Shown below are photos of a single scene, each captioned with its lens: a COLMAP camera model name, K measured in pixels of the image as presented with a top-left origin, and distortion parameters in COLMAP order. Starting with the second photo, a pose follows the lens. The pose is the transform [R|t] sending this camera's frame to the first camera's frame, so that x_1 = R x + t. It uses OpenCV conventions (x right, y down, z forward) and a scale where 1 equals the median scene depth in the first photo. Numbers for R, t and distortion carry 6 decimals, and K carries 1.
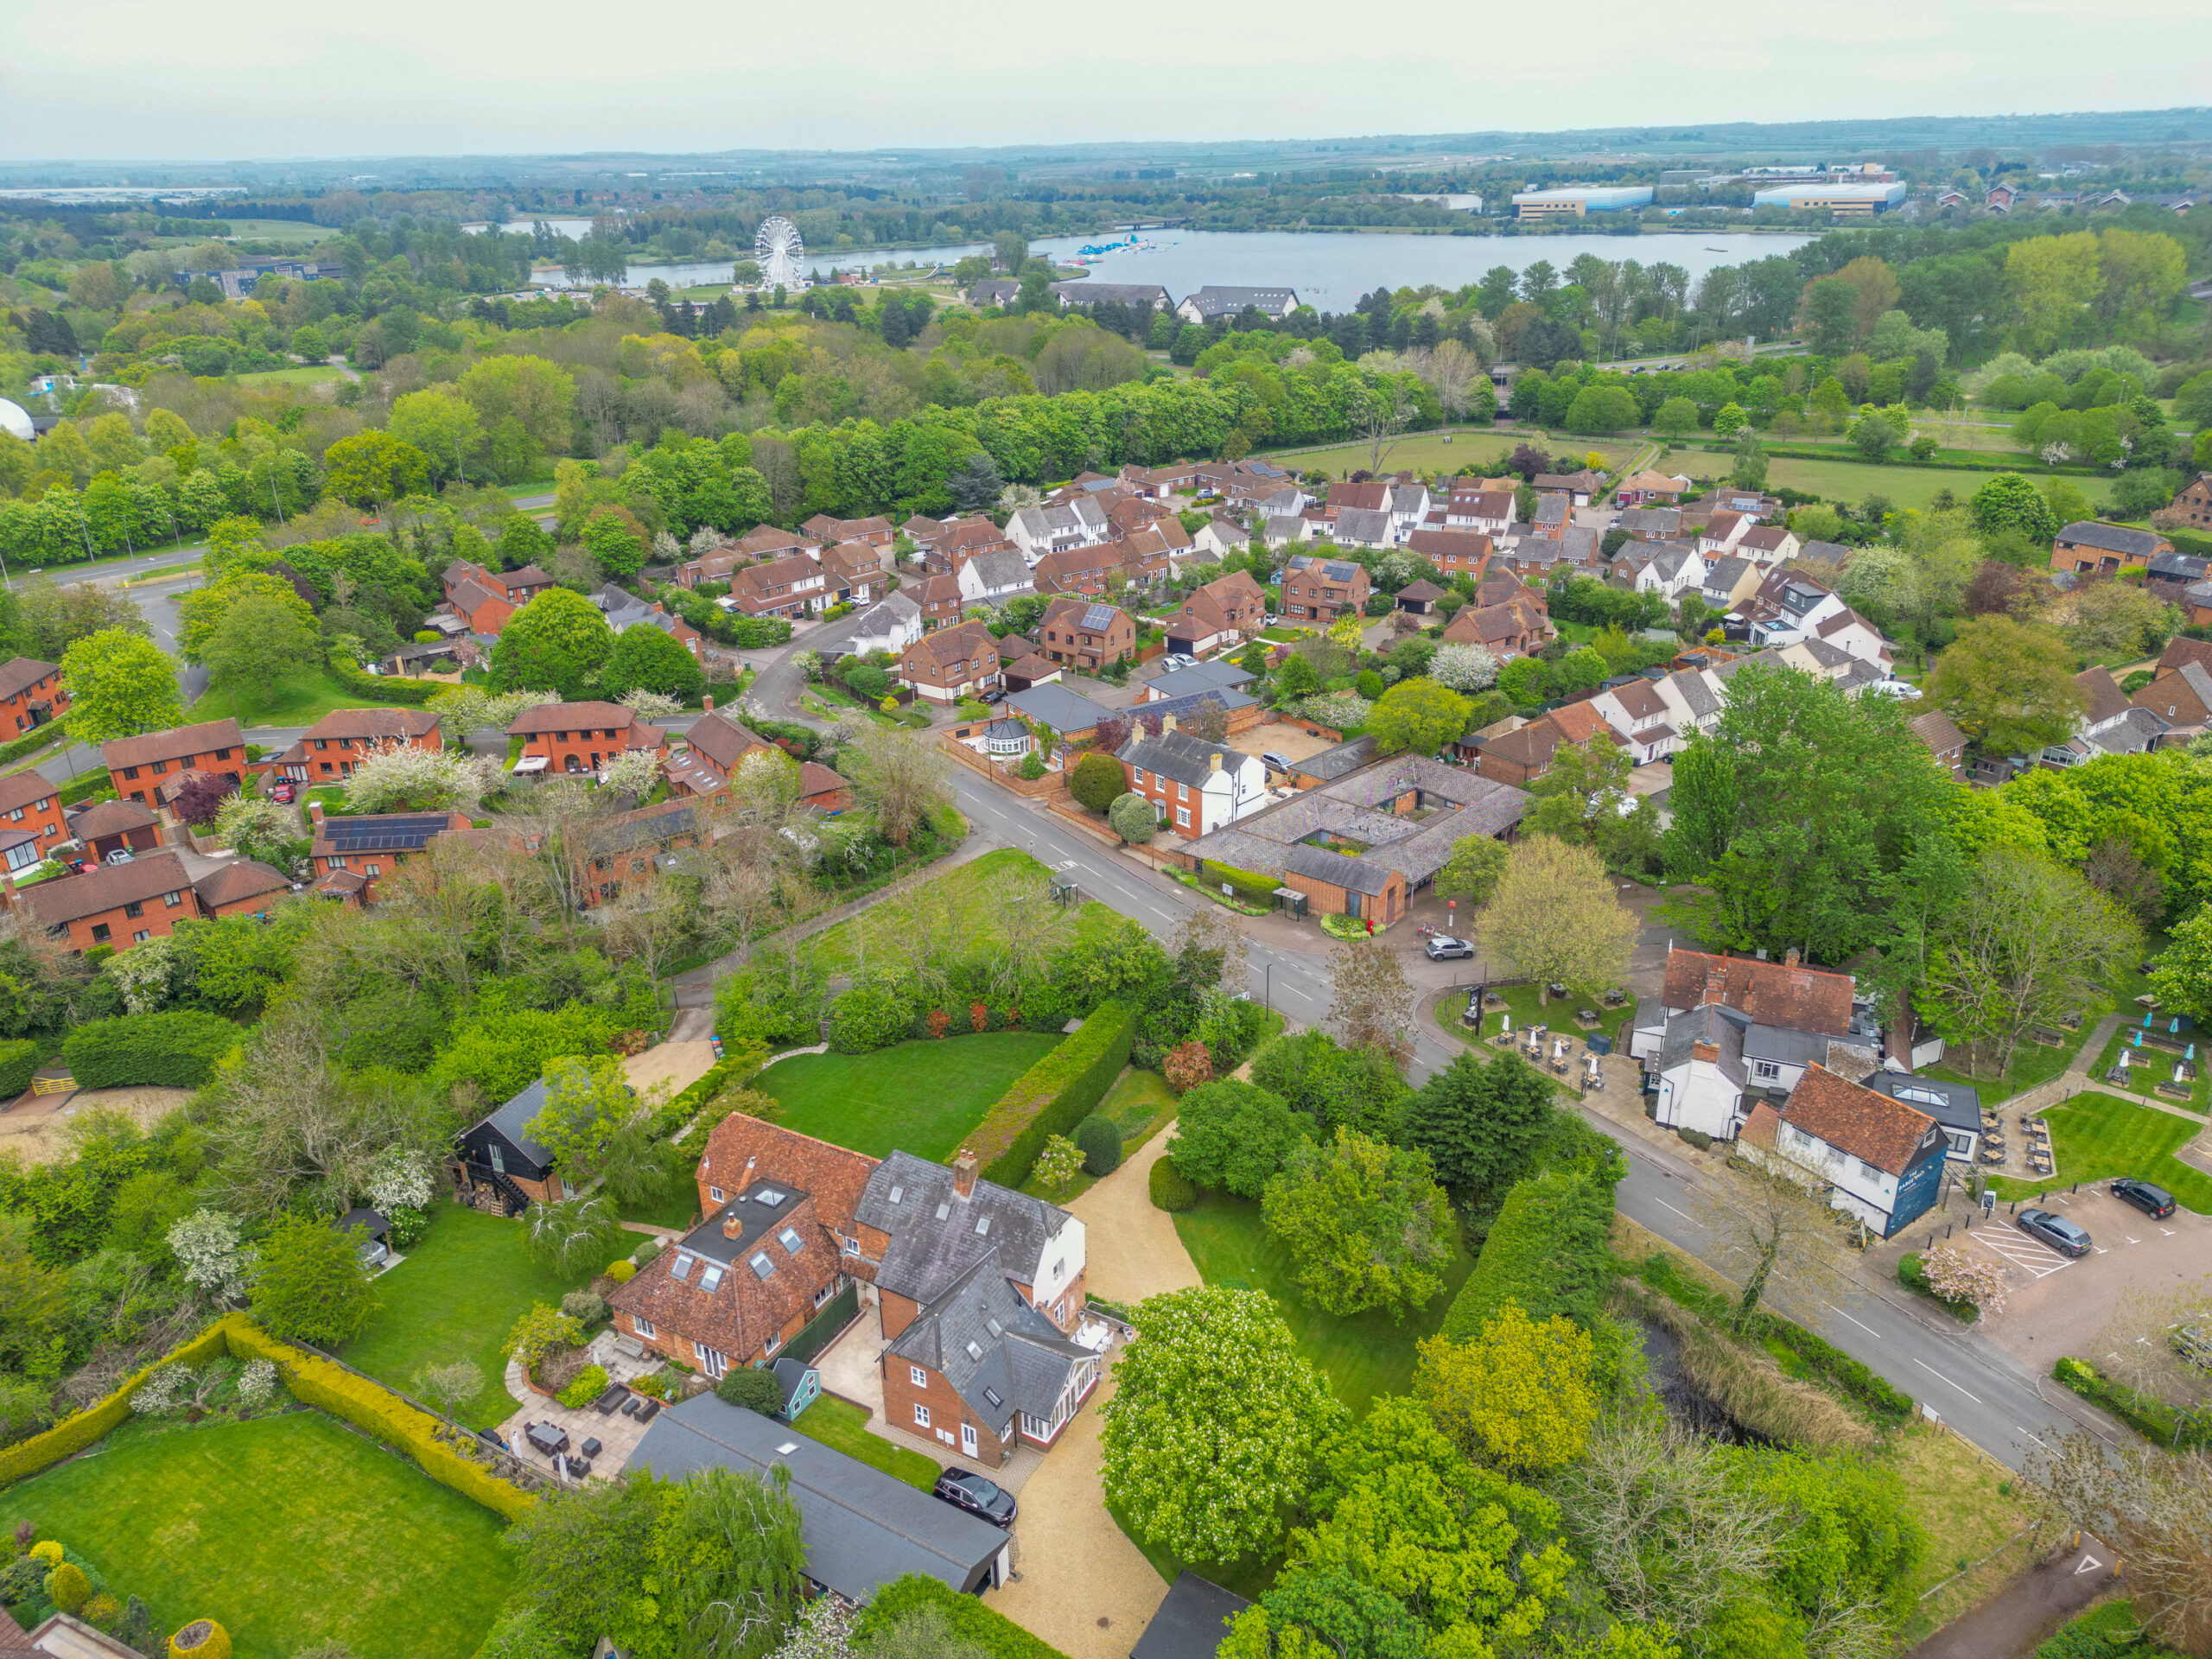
lens RADIAL K [[1542.2, 0, 1106.0], [0, 1542.2, 829.5], [0, 0, 1]] dist [0.089361, -0.109774]
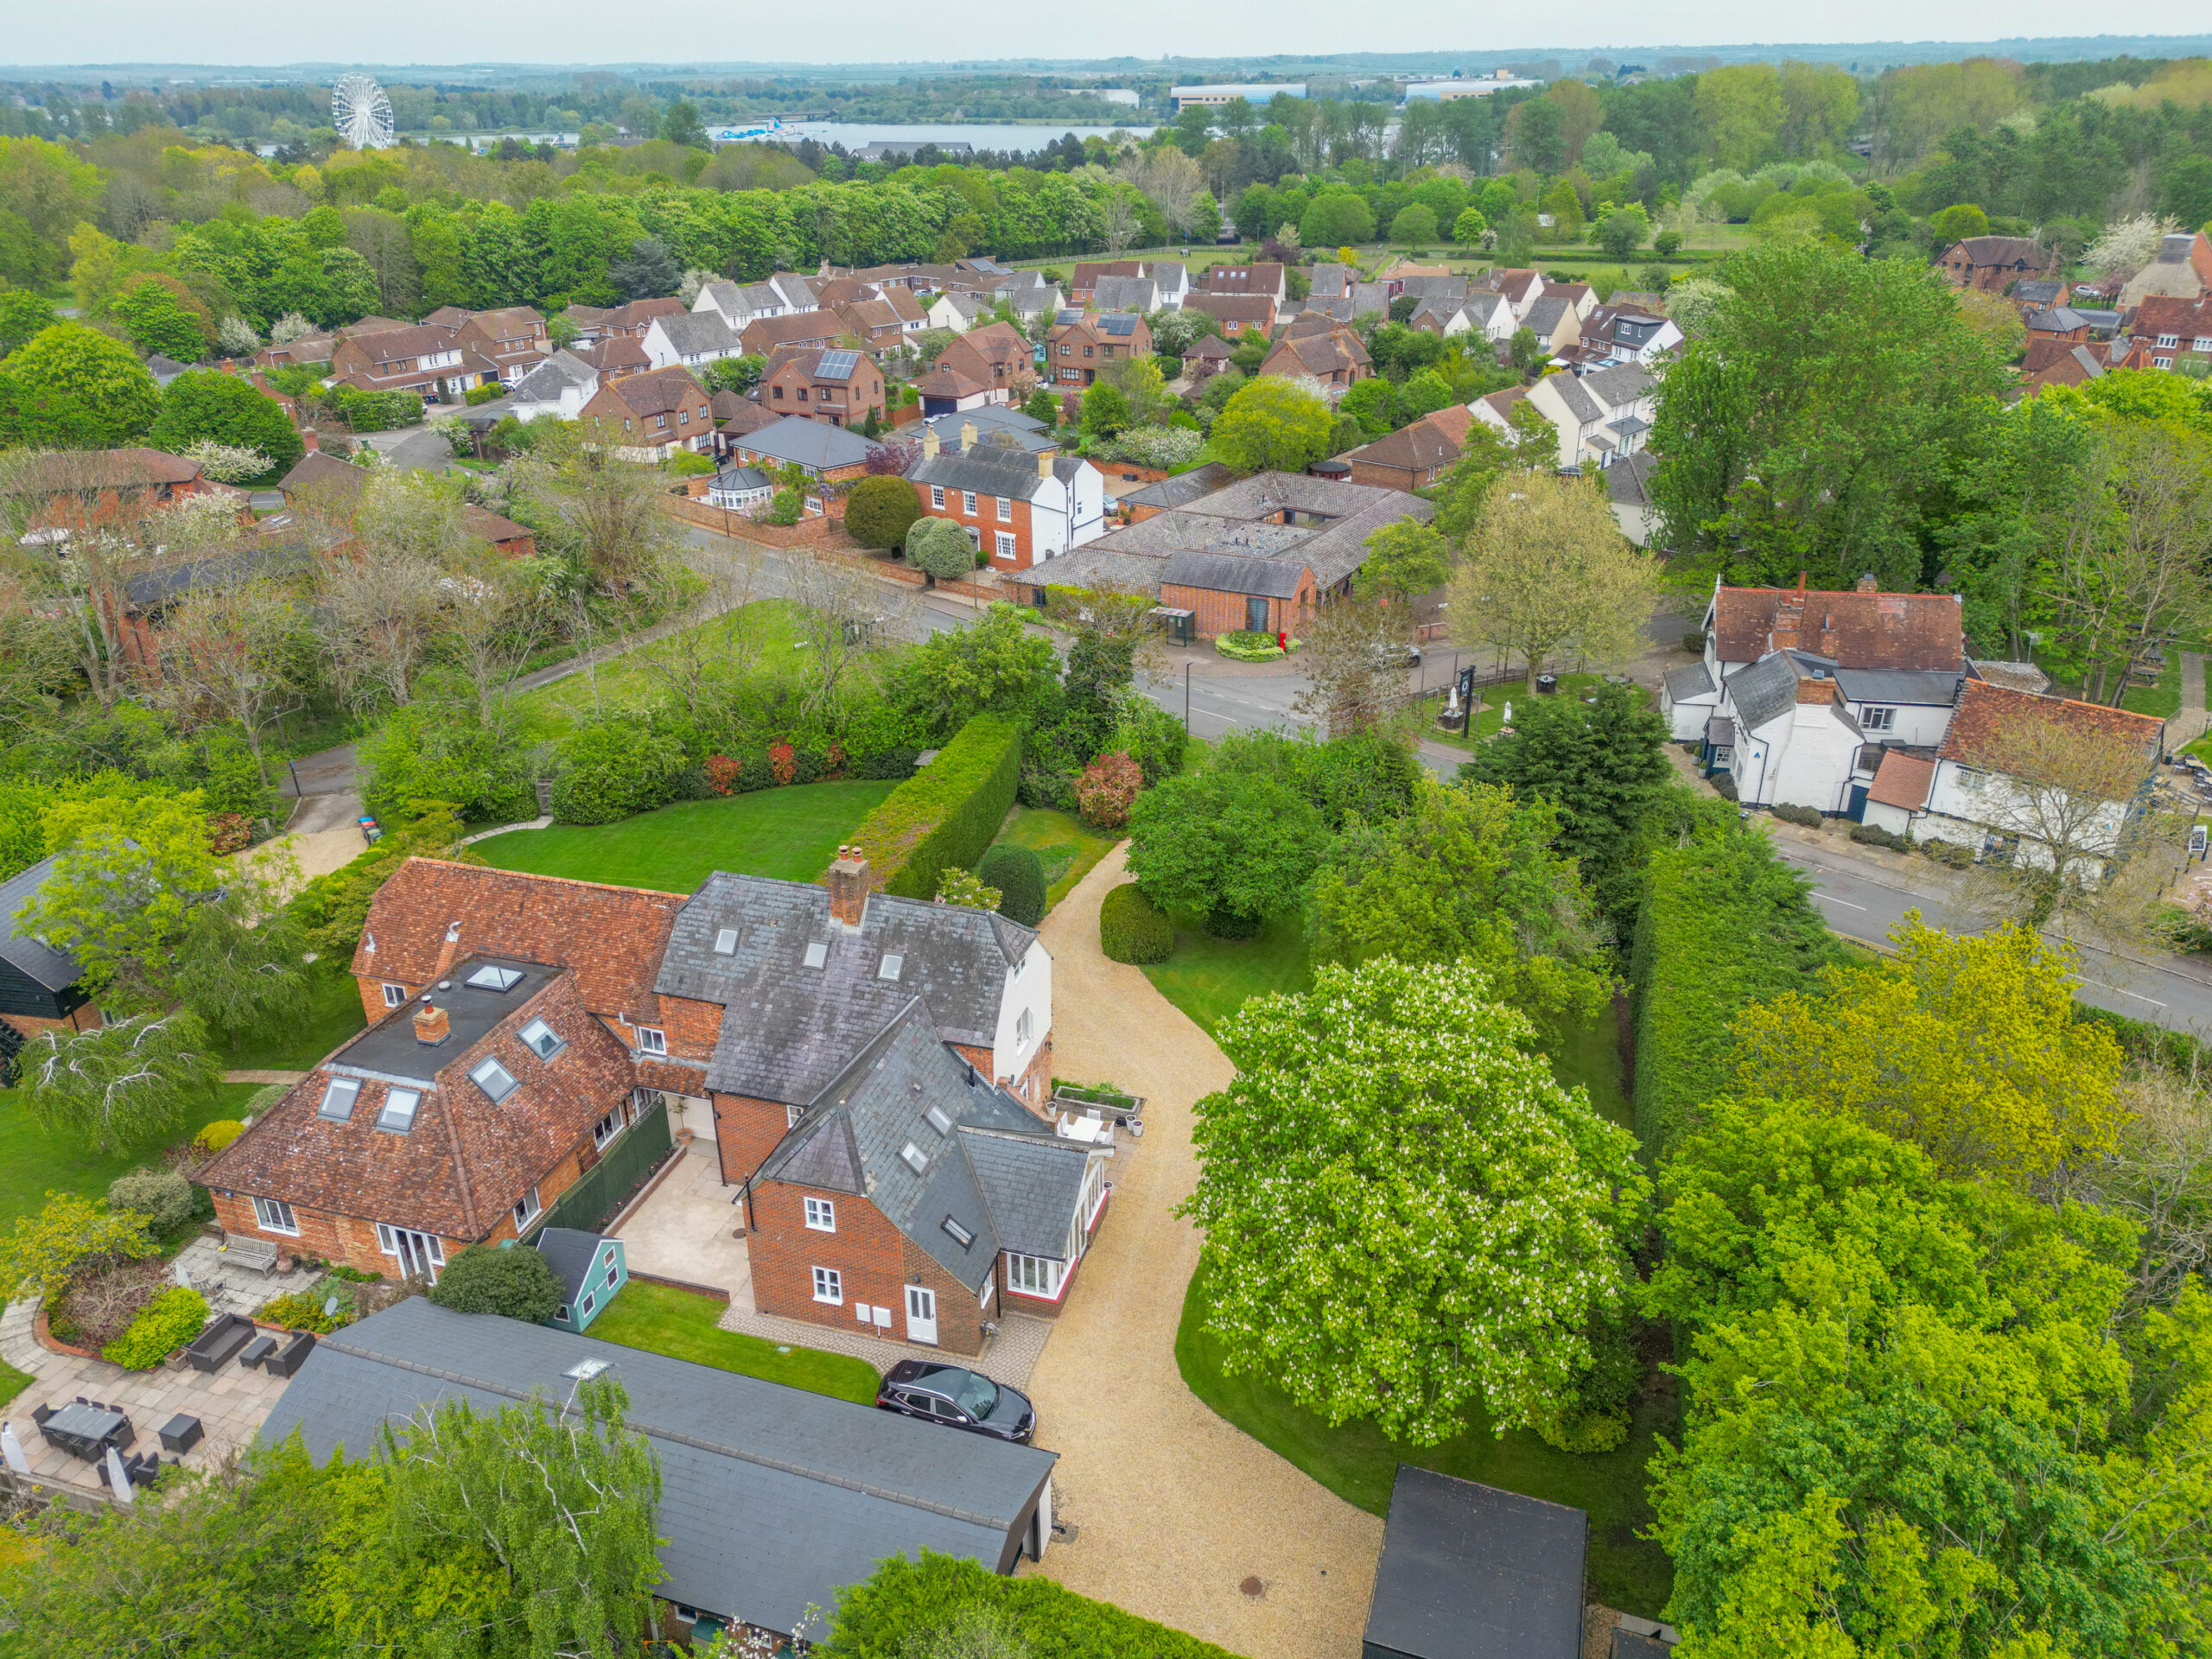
lens RADIAL K [[1562.6, 0, 1106.0], [0, 1562.6, 829.5], [0, 0, 1]] dist [0.077442, -0.075828]
pose [[0.976963, -0.078185, 0.198570, -0.087937], [0.072969, 0.996773, 0.033460, 0.147687], [-0.200545, -0.018200, 0.979515, 0.315185]]
